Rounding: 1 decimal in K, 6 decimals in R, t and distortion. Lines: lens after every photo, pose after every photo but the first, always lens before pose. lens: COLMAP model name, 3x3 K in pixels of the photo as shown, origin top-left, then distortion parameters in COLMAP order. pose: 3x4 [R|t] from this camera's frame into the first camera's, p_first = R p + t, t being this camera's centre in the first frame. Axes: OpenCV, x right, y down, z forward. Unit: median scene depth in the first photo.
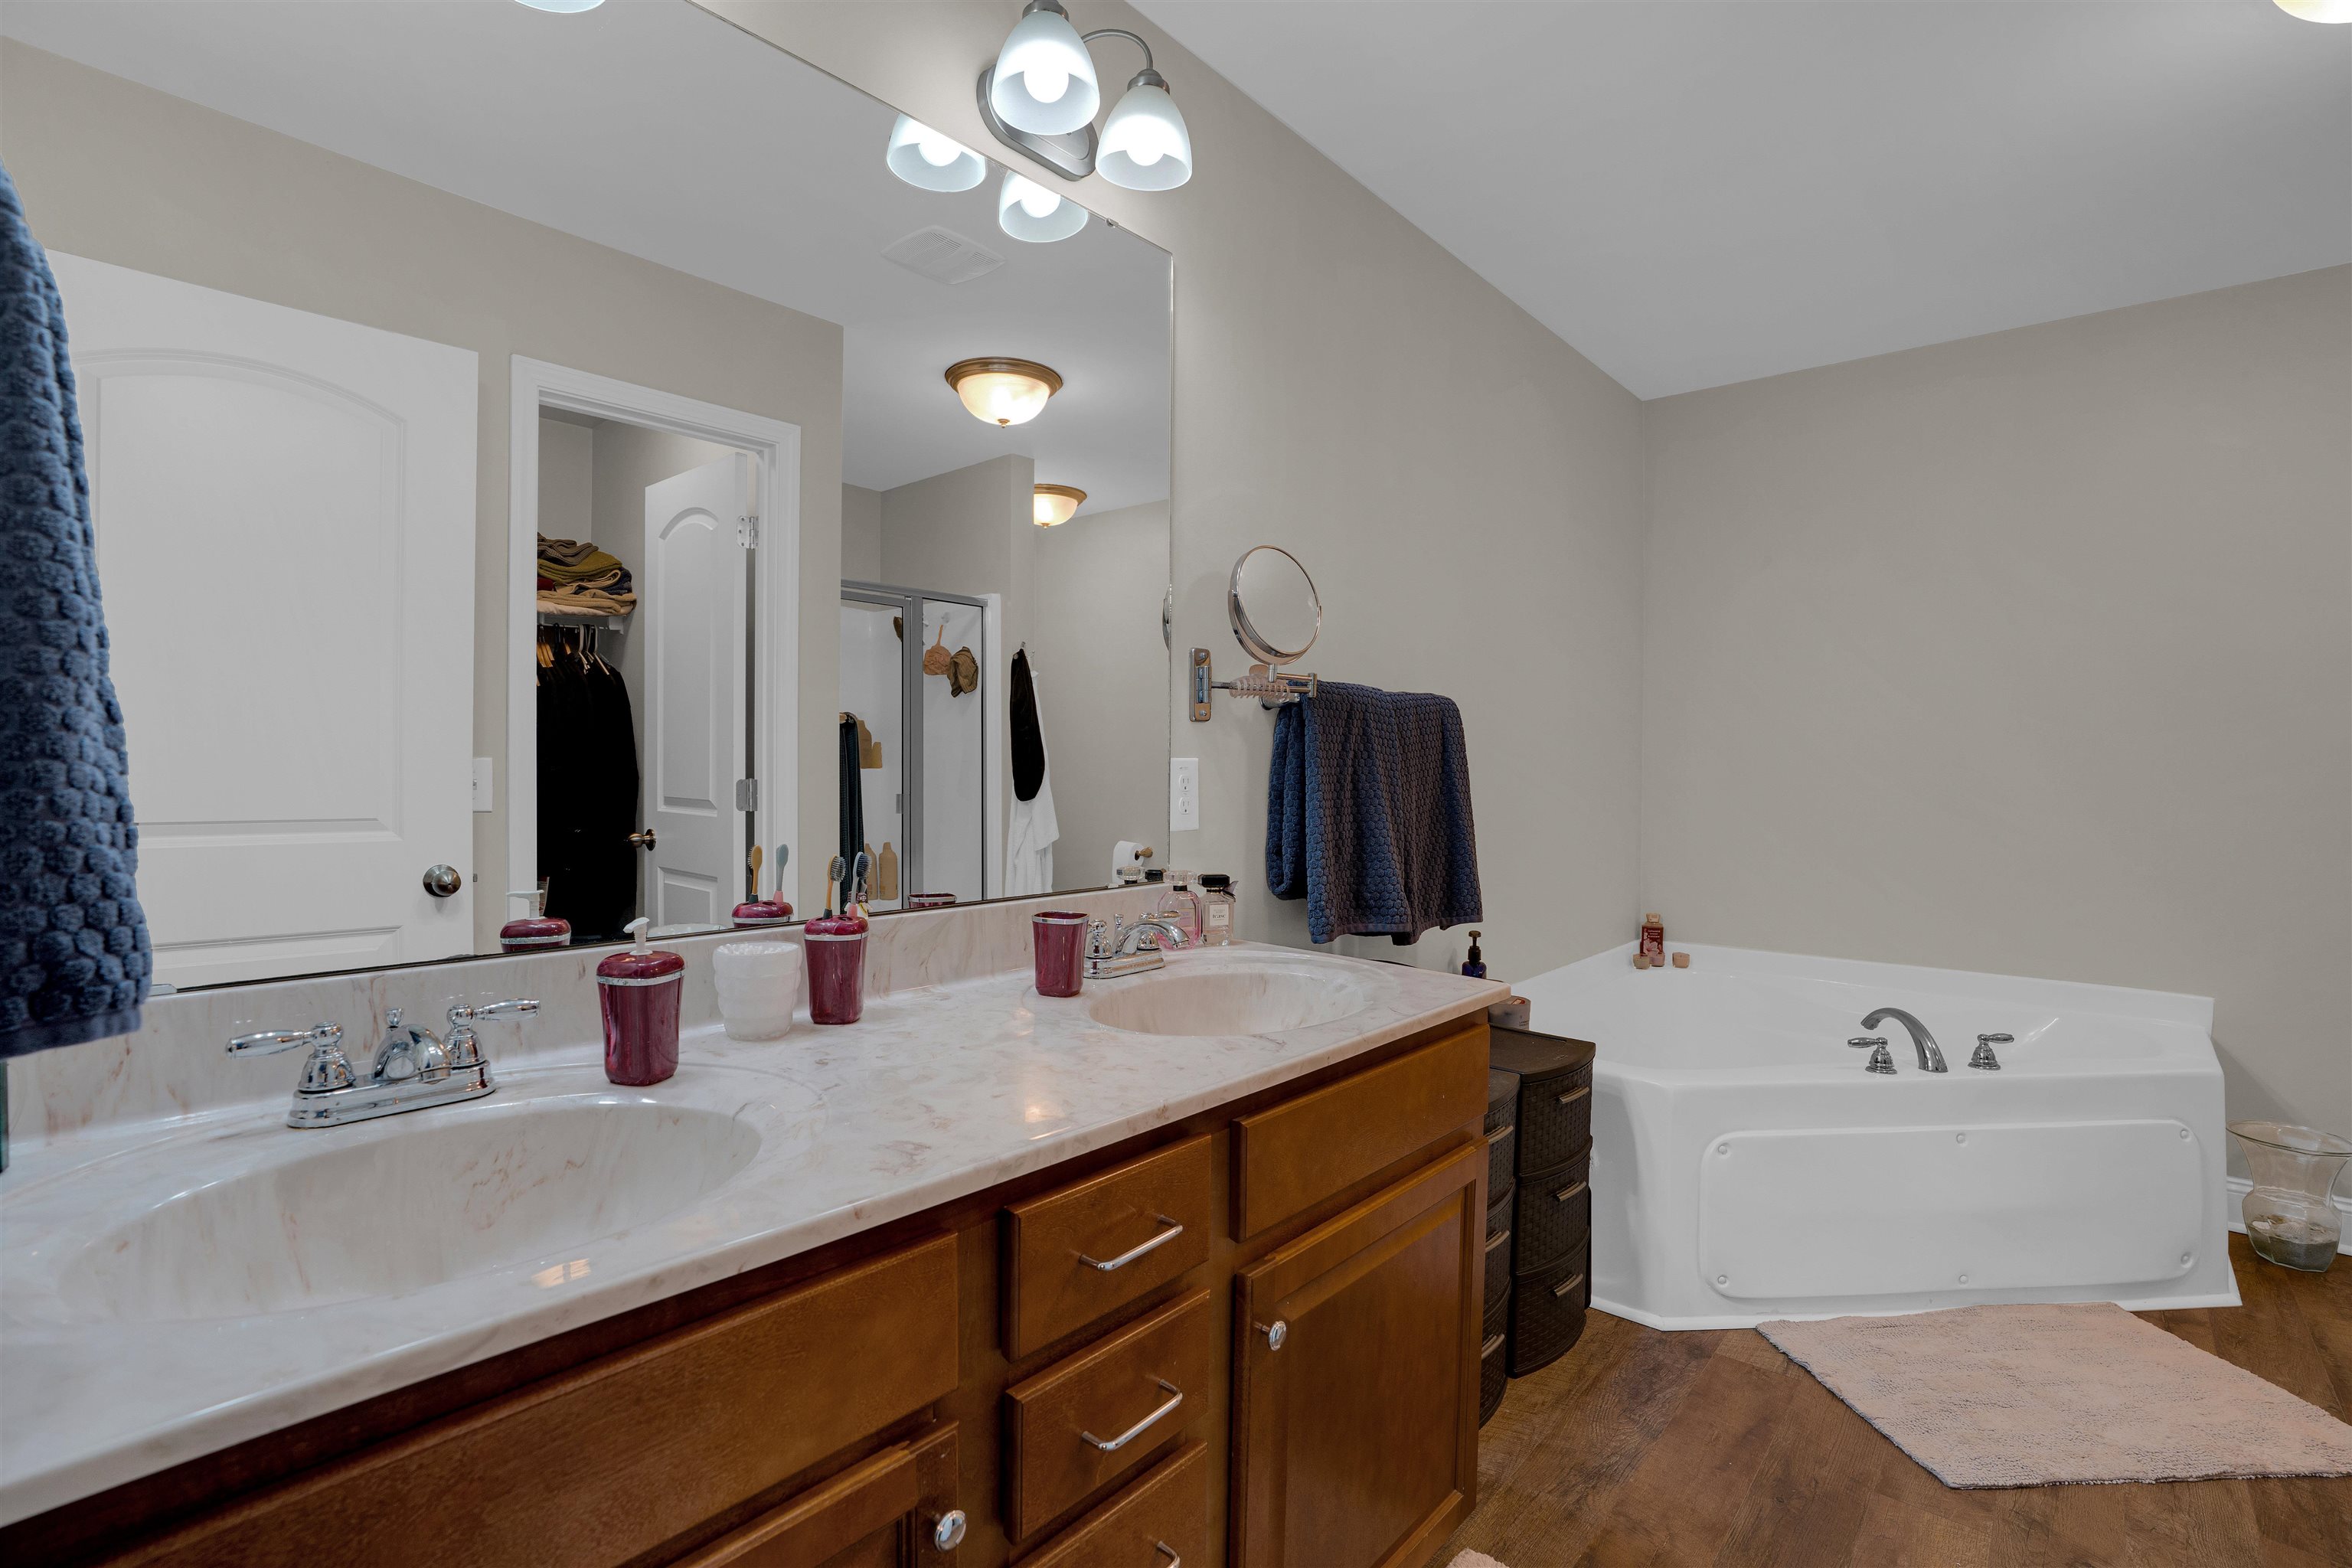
lens RADIAL K [[1057.6, 0, 1166.3], [0, 1057.6, 776.5], [0, 0, 1]] dist [0.005167, 0.000650]
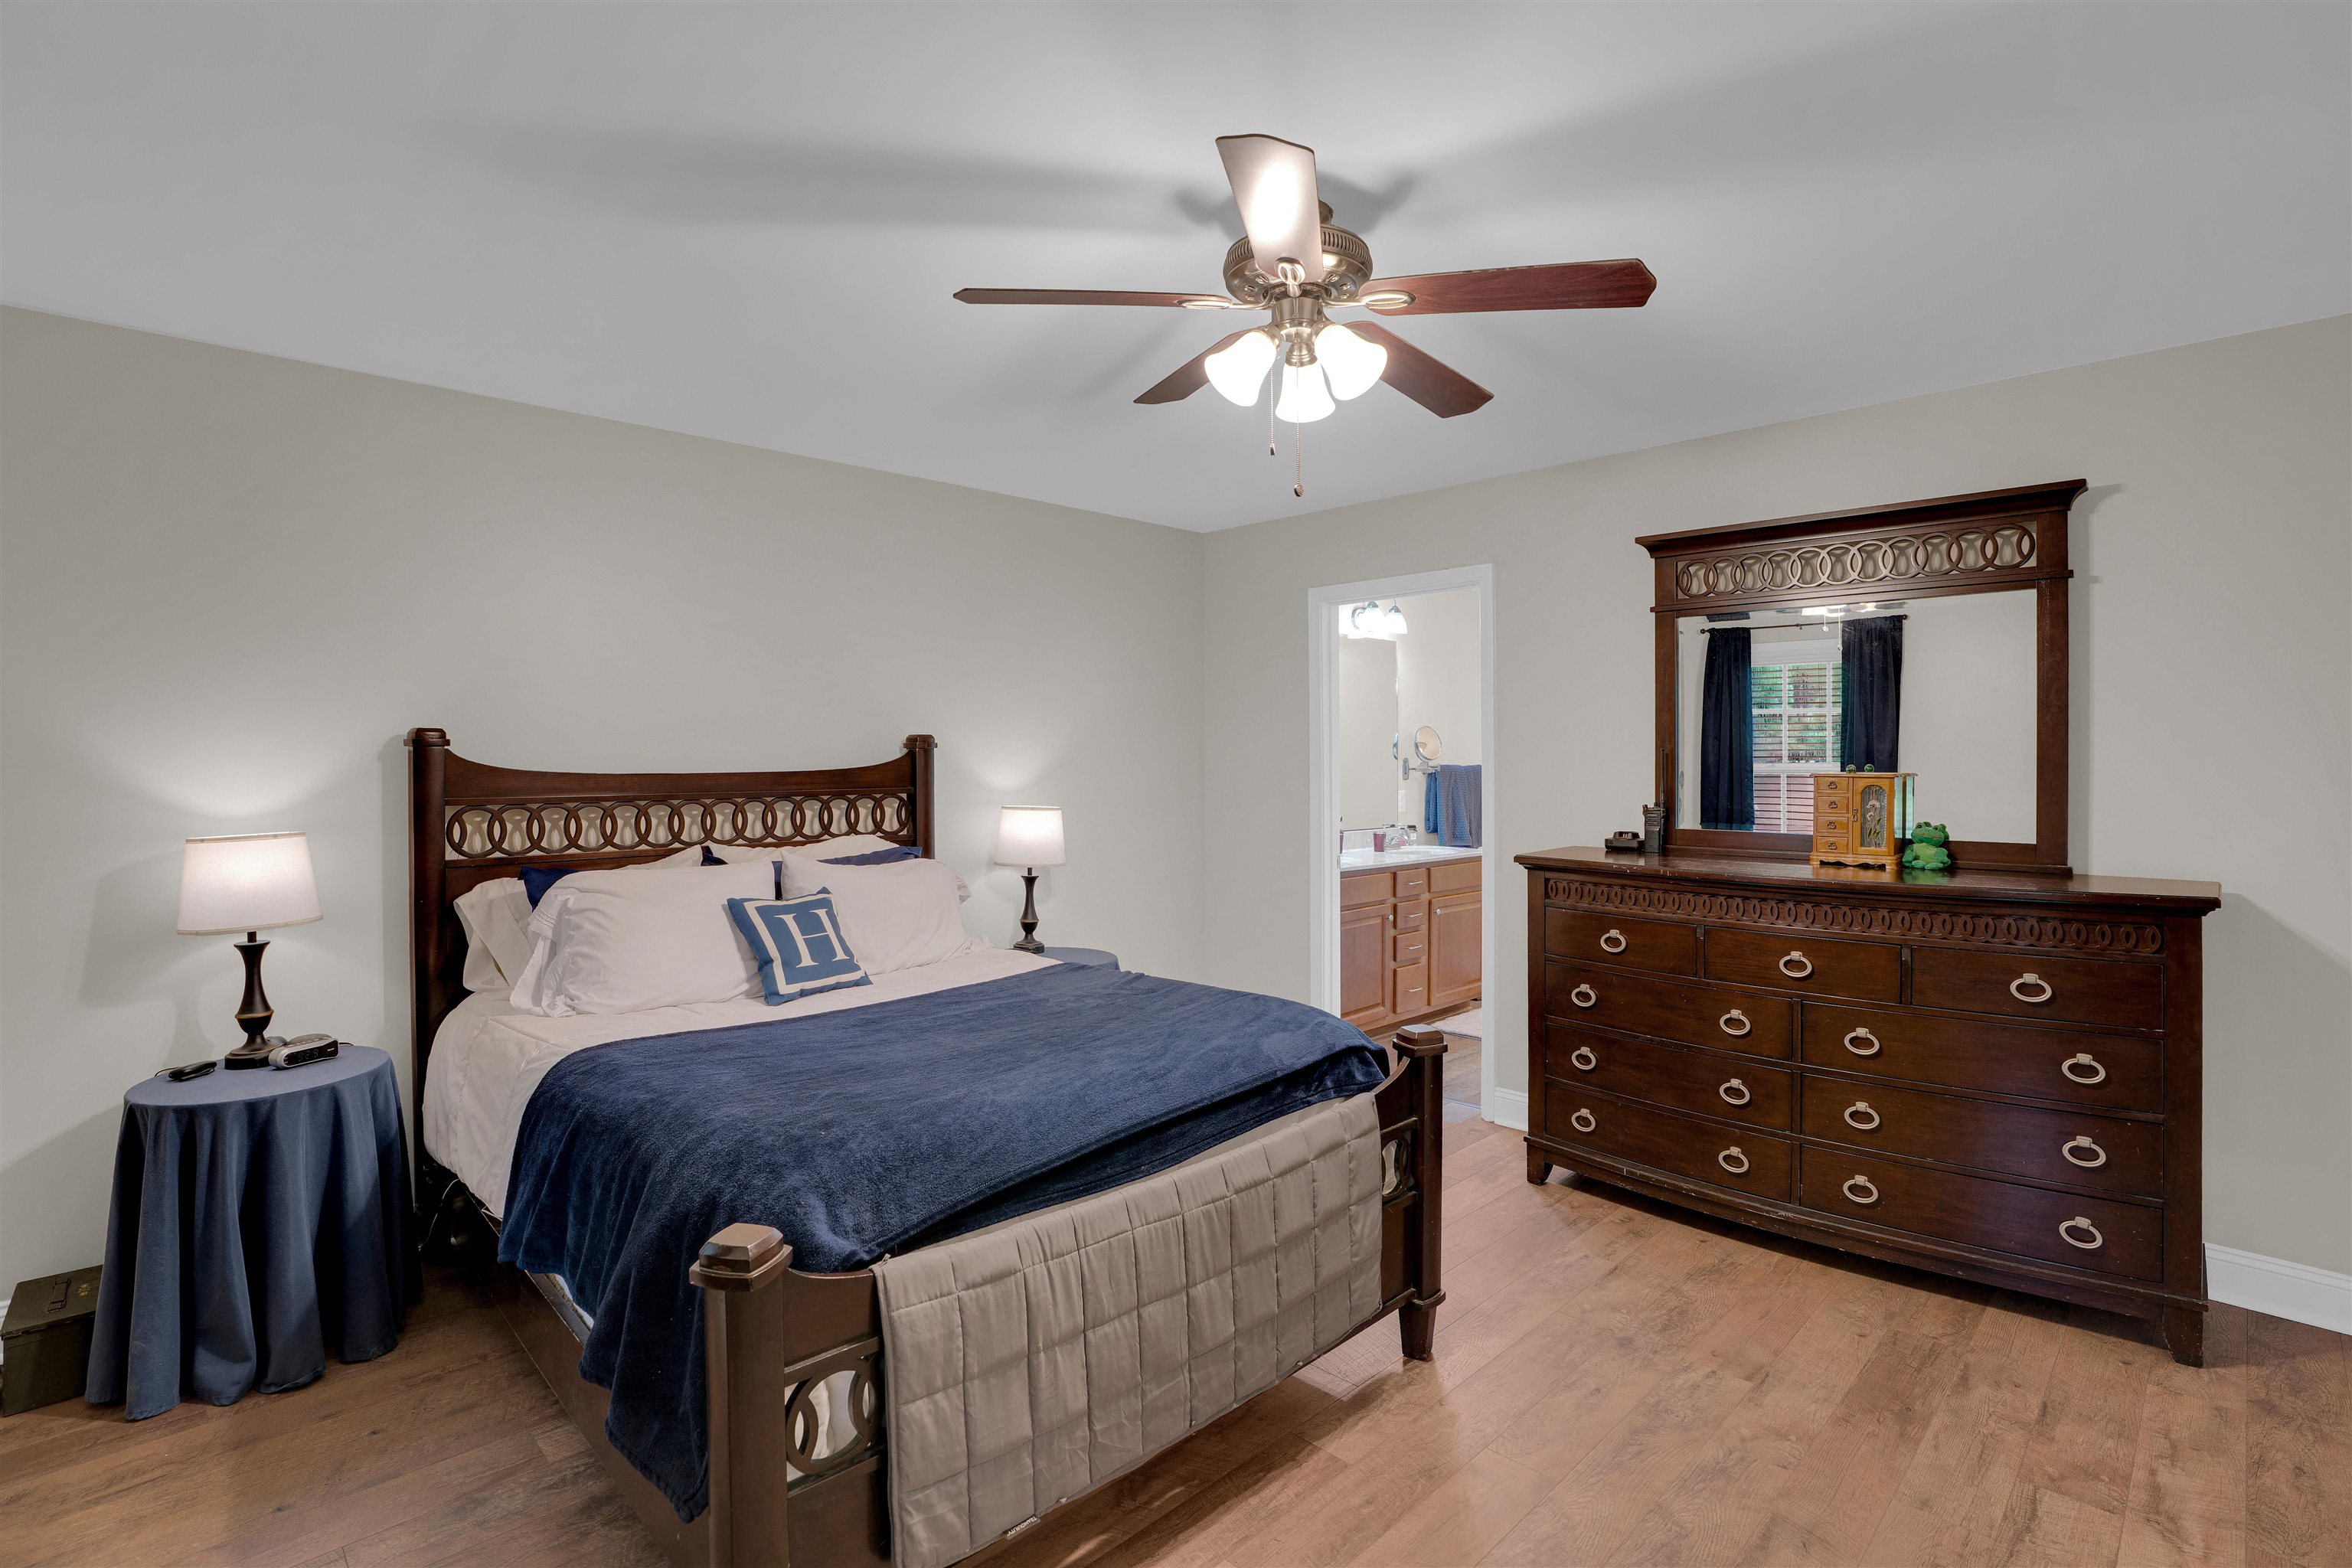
lens RADIAL K [[1083.4, 0, 1170.4], [0, 1083.4, 771.1], [0, 0, 1]] dist [-0.015768, 0.000611]
pose [[0.997013, -0.006414, -0.076969, -0.358179], [0.006626, 0.999975, 0.002506, -0.075031], [0.076951, -0.003008, 0.997030, -1.984218]]
